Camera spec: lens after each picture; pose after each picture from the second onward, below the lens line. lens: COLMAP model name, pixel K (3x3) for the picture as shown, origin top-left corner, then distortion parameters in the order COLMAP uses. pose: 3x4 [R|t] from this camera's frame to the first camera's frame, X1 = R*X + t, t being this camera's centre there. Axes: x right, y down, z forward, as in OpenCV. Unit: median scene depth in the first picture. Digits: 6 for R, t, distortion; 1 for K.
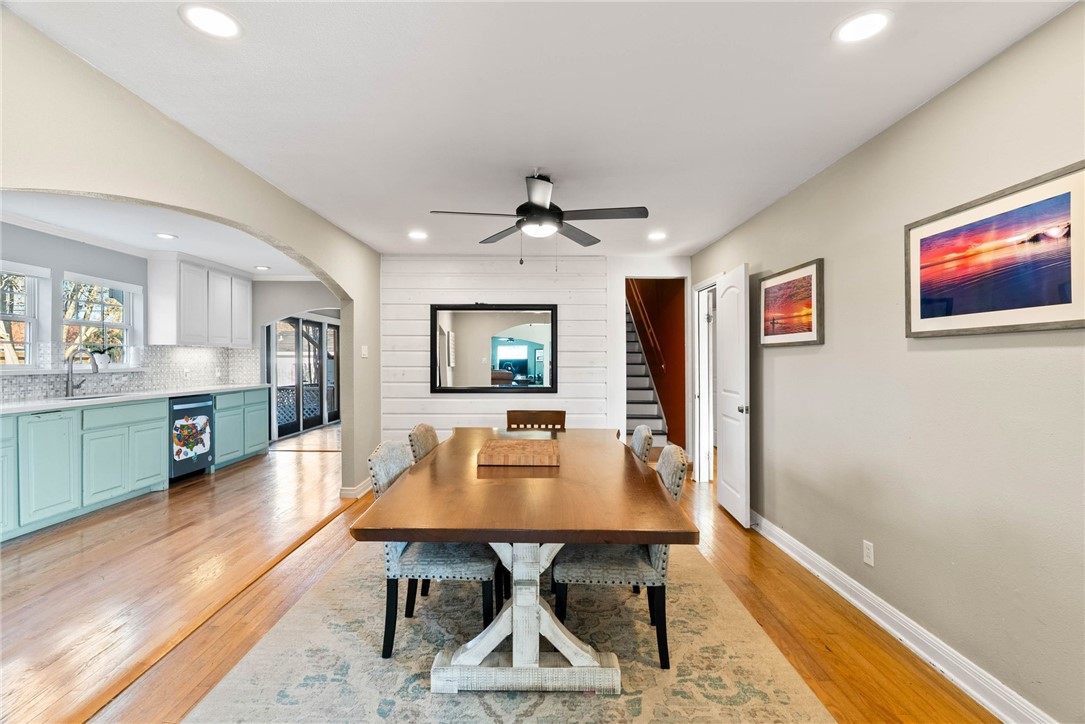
lens RADIAL K [[491.3, 0, 542.5], [0, 491.3, 362.0], [0, 0, 1]] dist [-0.001093, 0.000007]
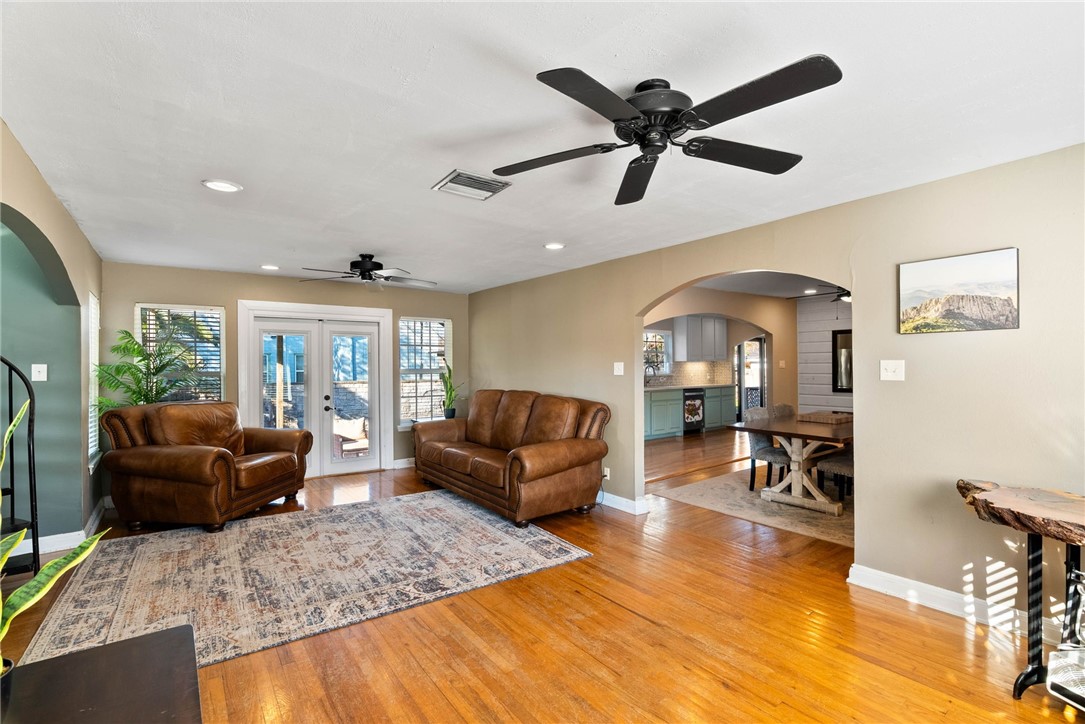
lens RADIAL K [[491.3, 0, 542.5], [0, 491.3, 362.0], [0, 0, 1]] dist [-0.001093, 0.000007]
pose [[0.590311, -0.011714, -0.807091, 0.471423], [0.007332, 0.999931, -0.009150, -0.020160], [0.807143, -0.000516, 0.590356, -0.584913]]
